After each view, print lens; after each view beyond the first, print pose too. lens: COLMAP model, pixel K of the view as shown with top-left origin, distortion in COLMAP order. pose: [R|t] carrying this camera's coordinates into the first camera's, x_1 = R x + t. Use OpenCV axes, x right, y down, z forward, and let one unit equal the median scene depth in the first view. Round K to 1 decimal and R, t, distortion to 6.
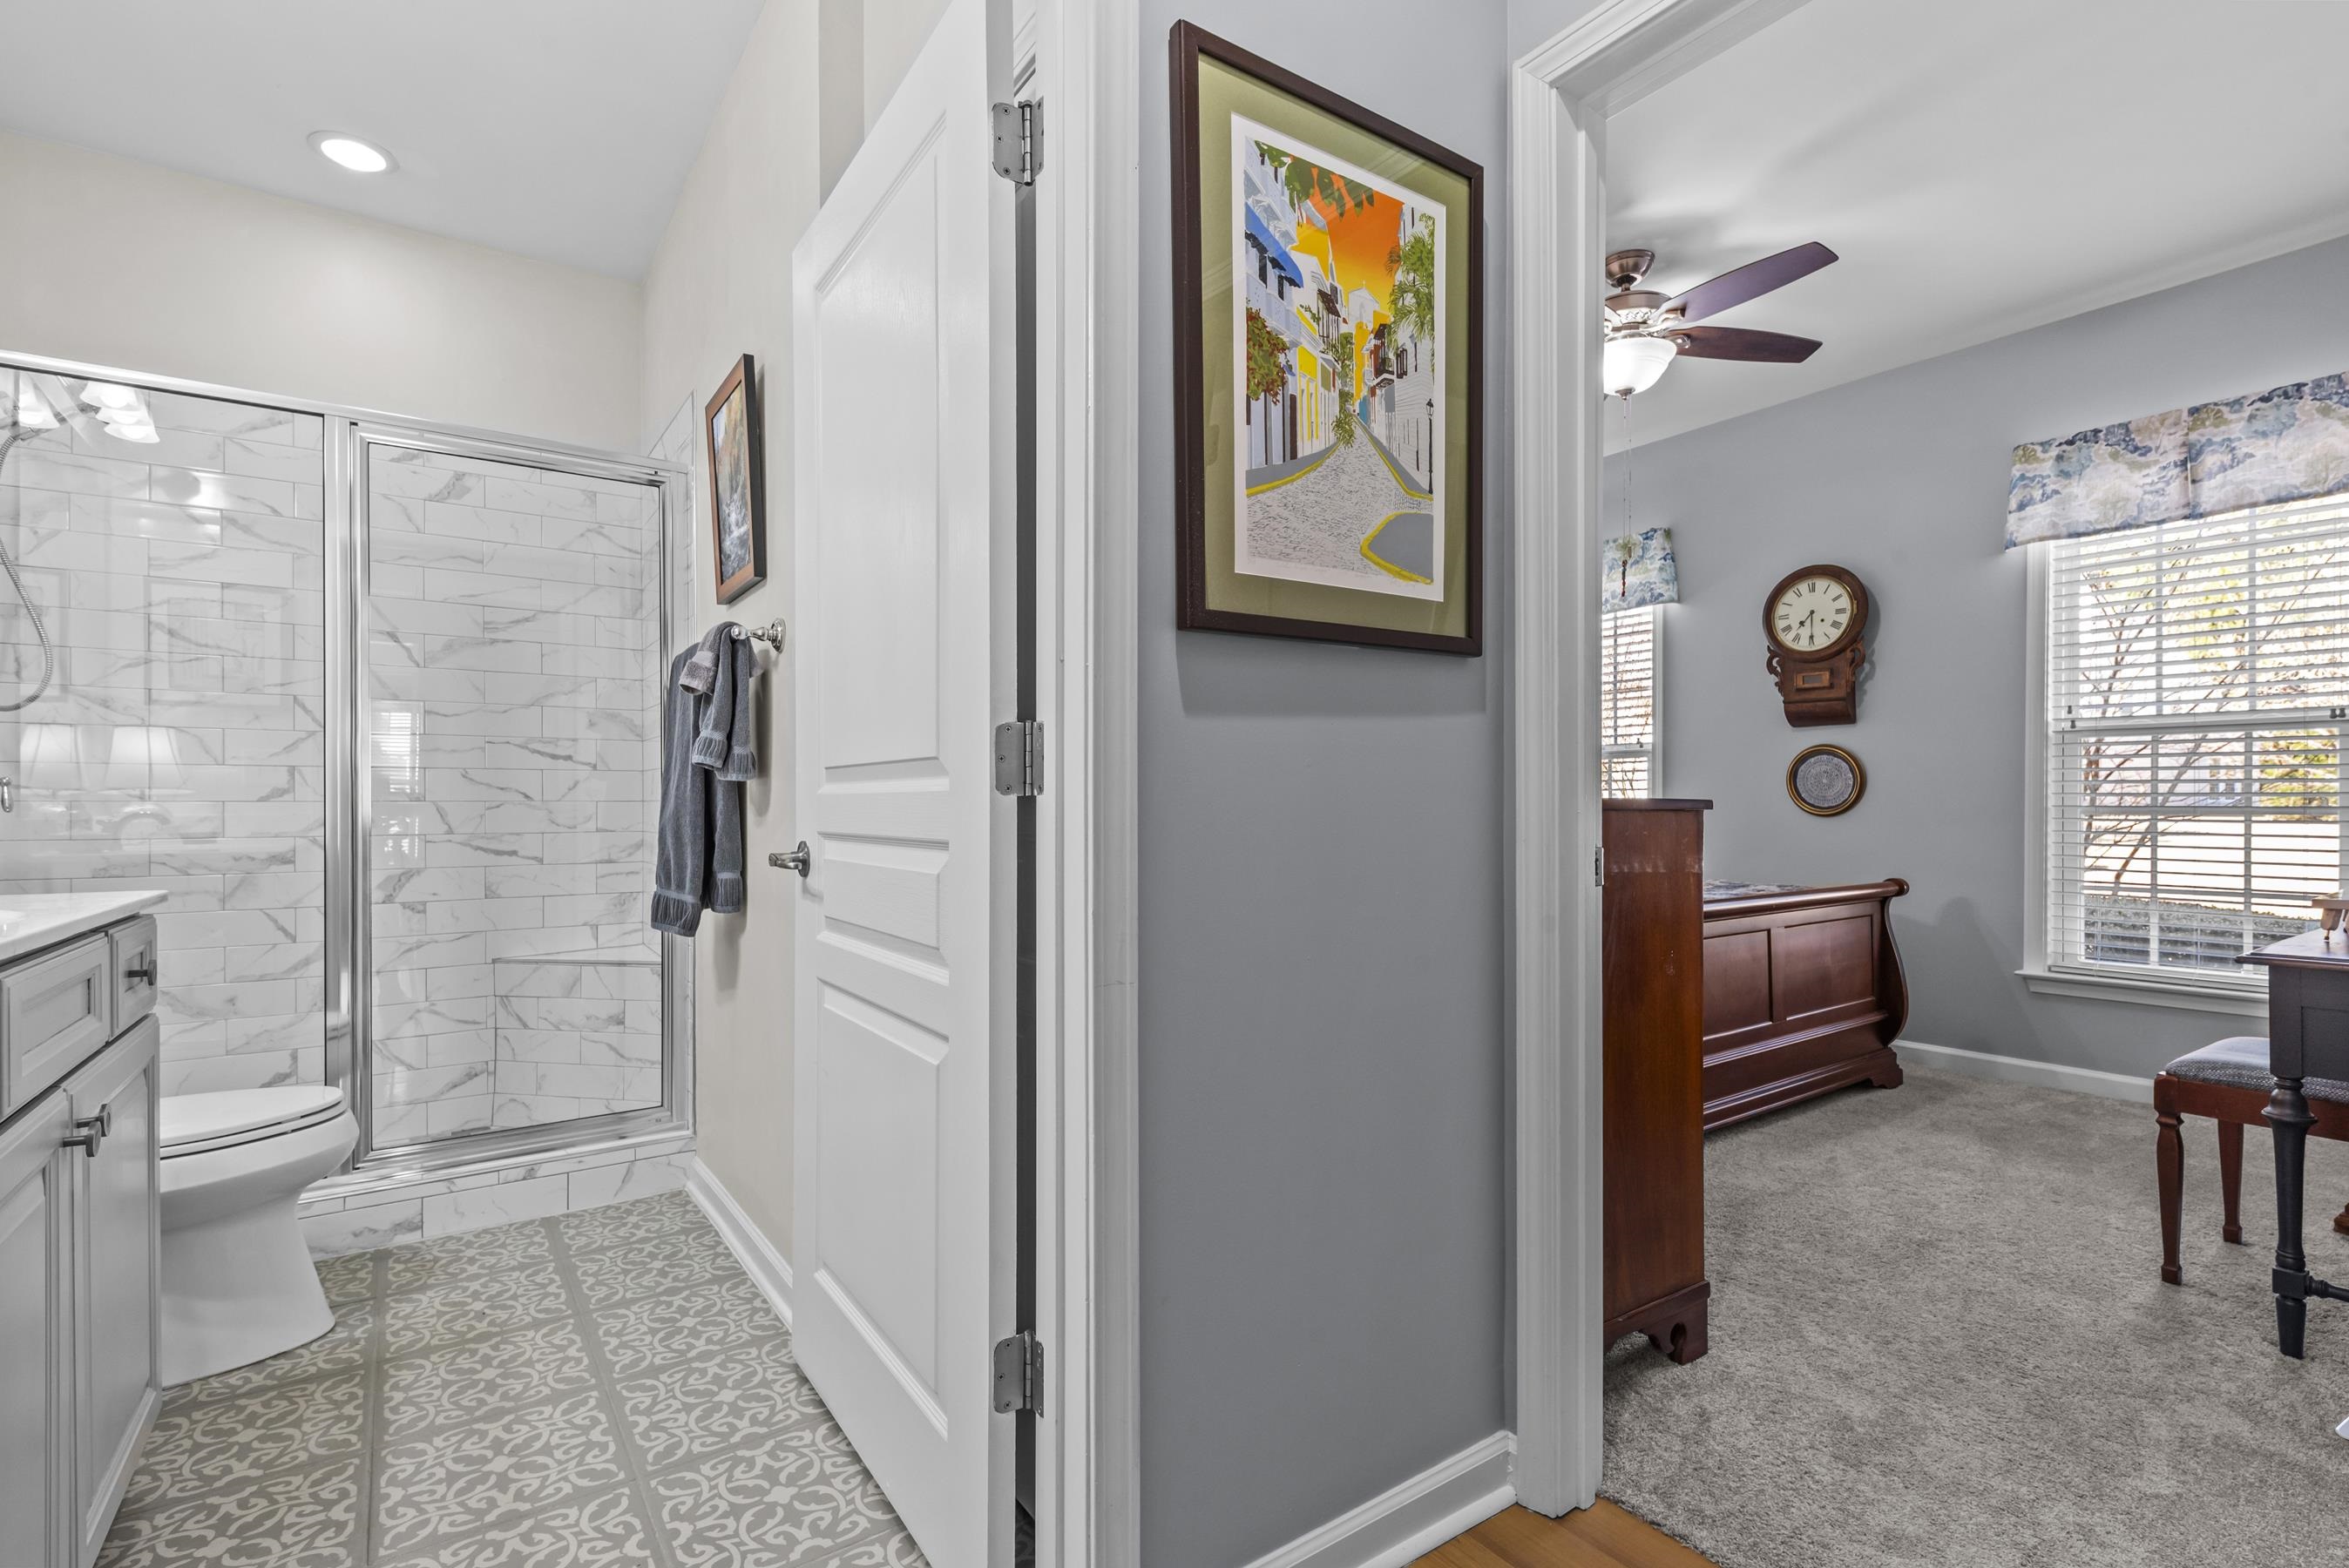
lens RADIAL K [[1096.5, 0, 1182.0], [0, 1096.5, 799.7], [0, 0, 1]] dist [0.000984, -0.001267]
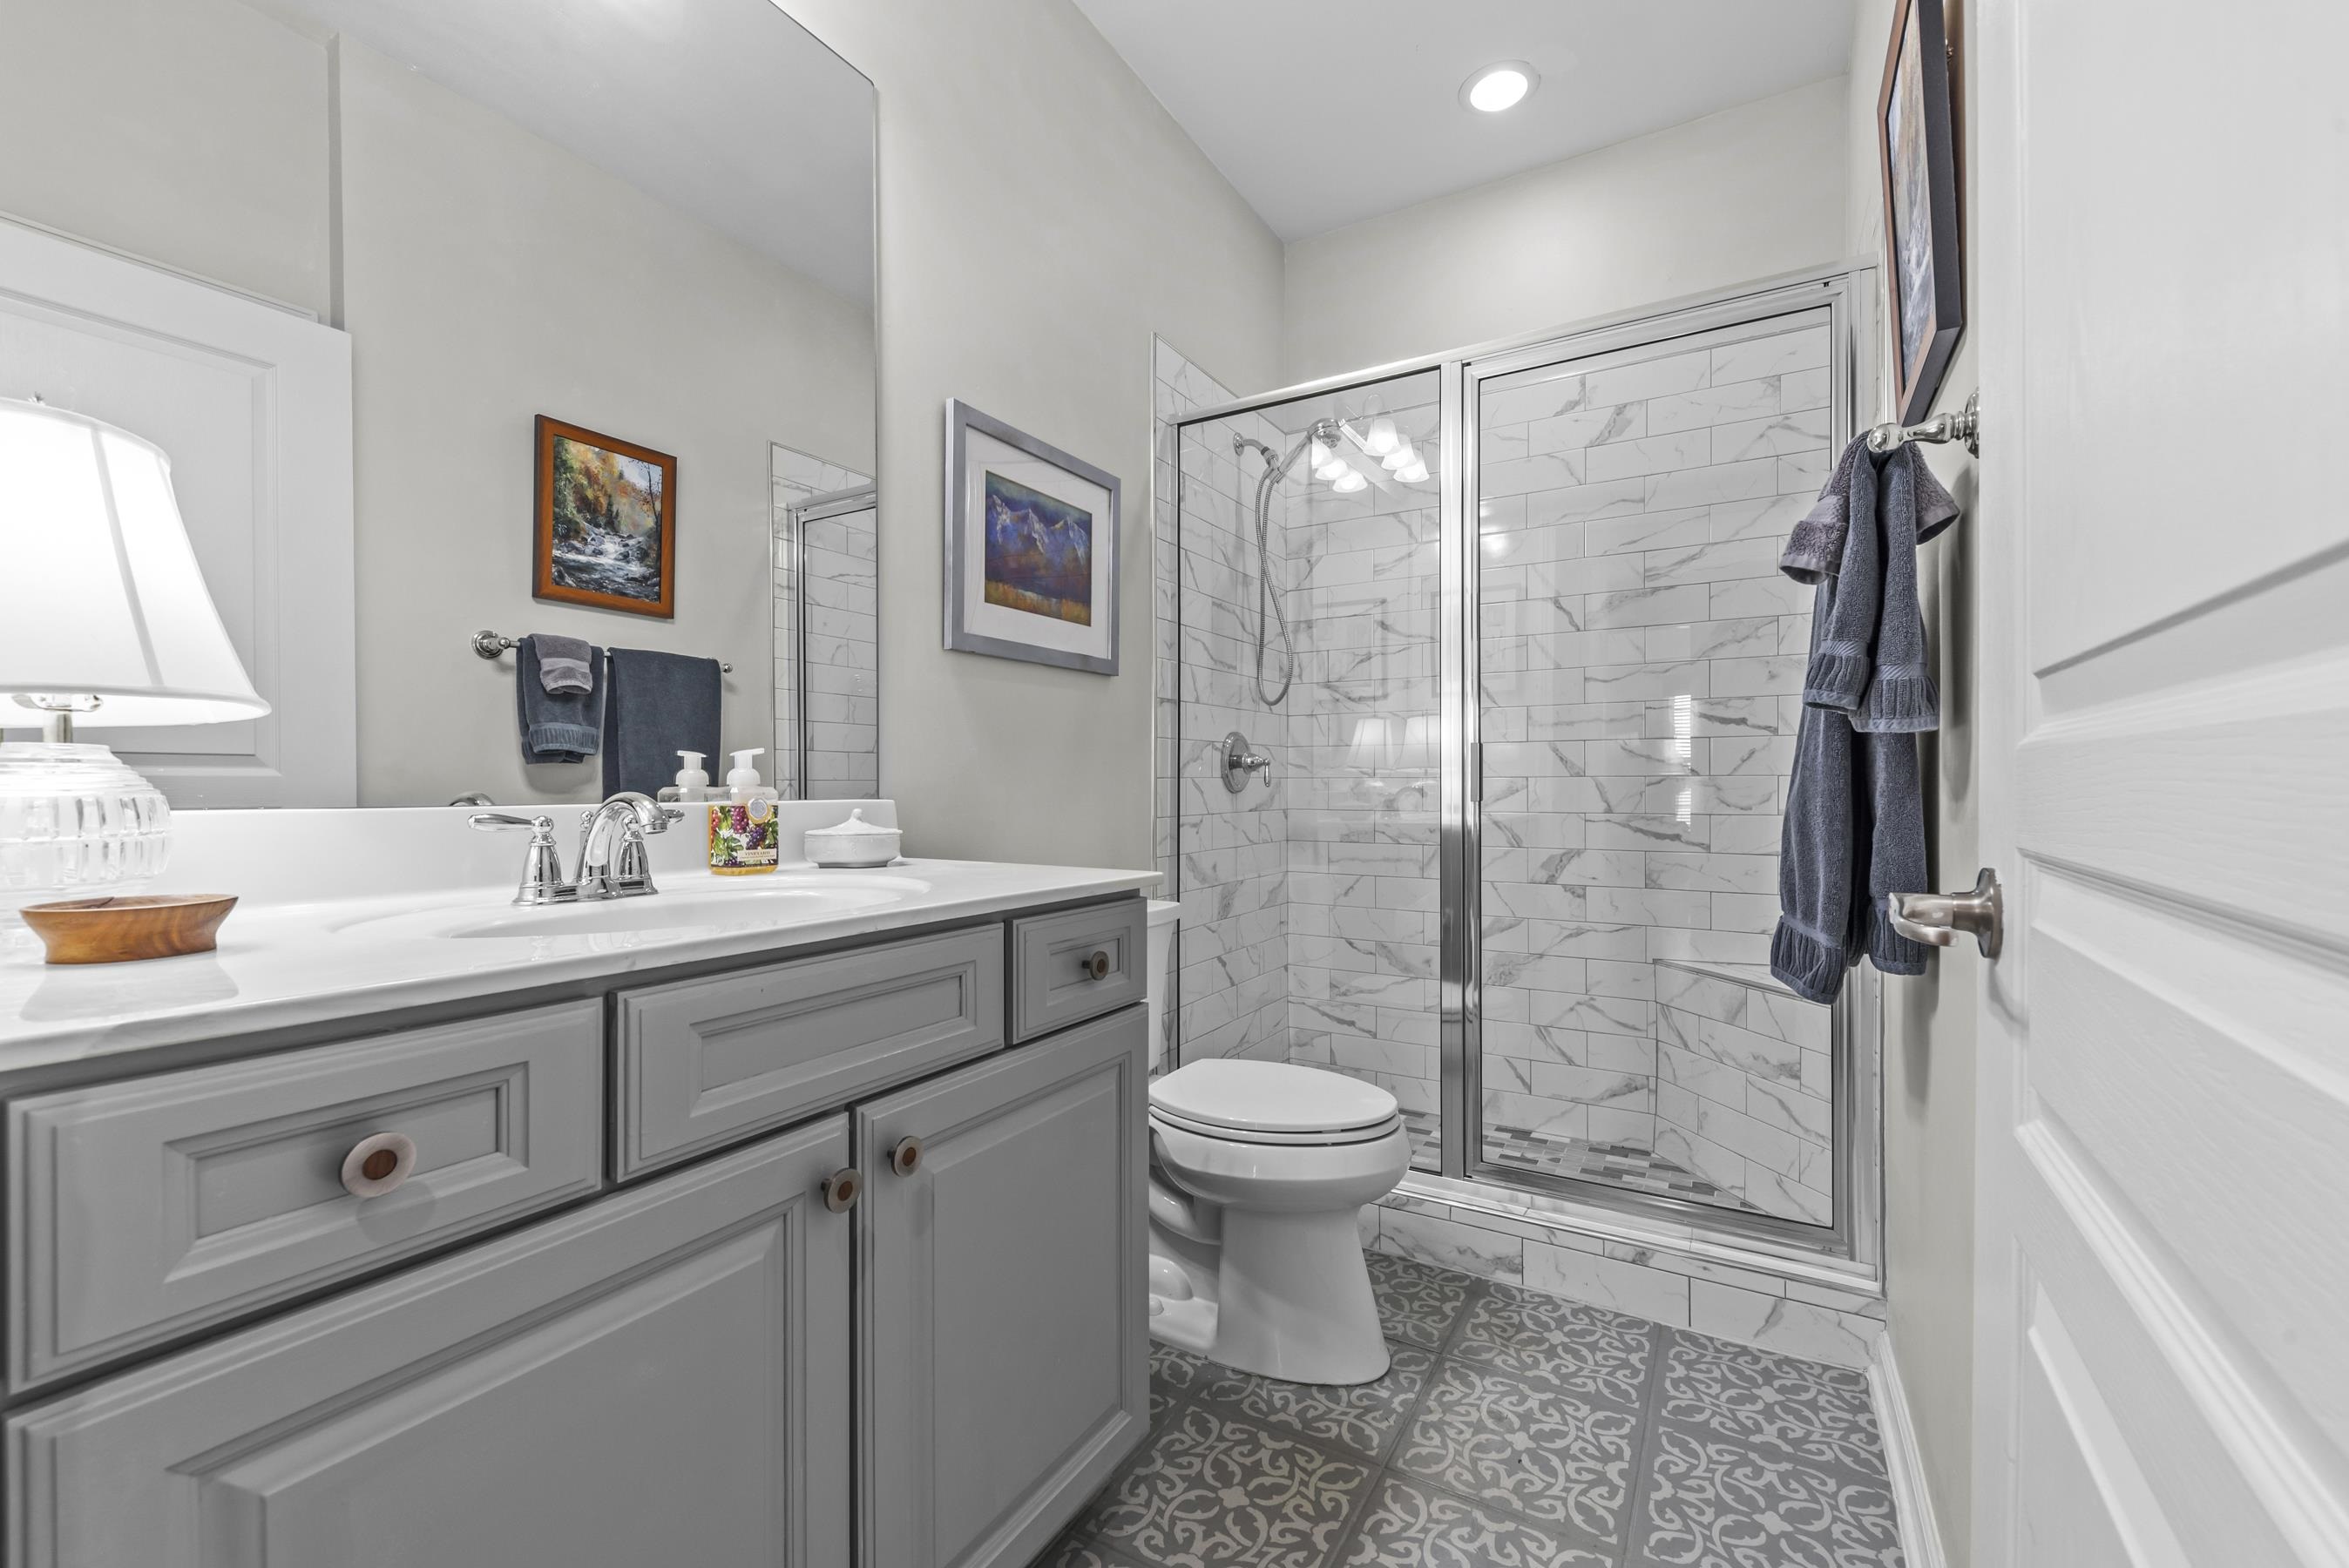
lens RADIAL K [[980.2, 0, 1183.9], [0, 980.2, 785.9], [0, 0, 1]] dist [0.007789, -0.000900]
pose [[0.420861, 0.004266, -0.907115, -0.108881], [0.004277, 0.999968, 0.006687, 0.003220], [0.907115, -0.006694, 0.420829, 0.440496]]
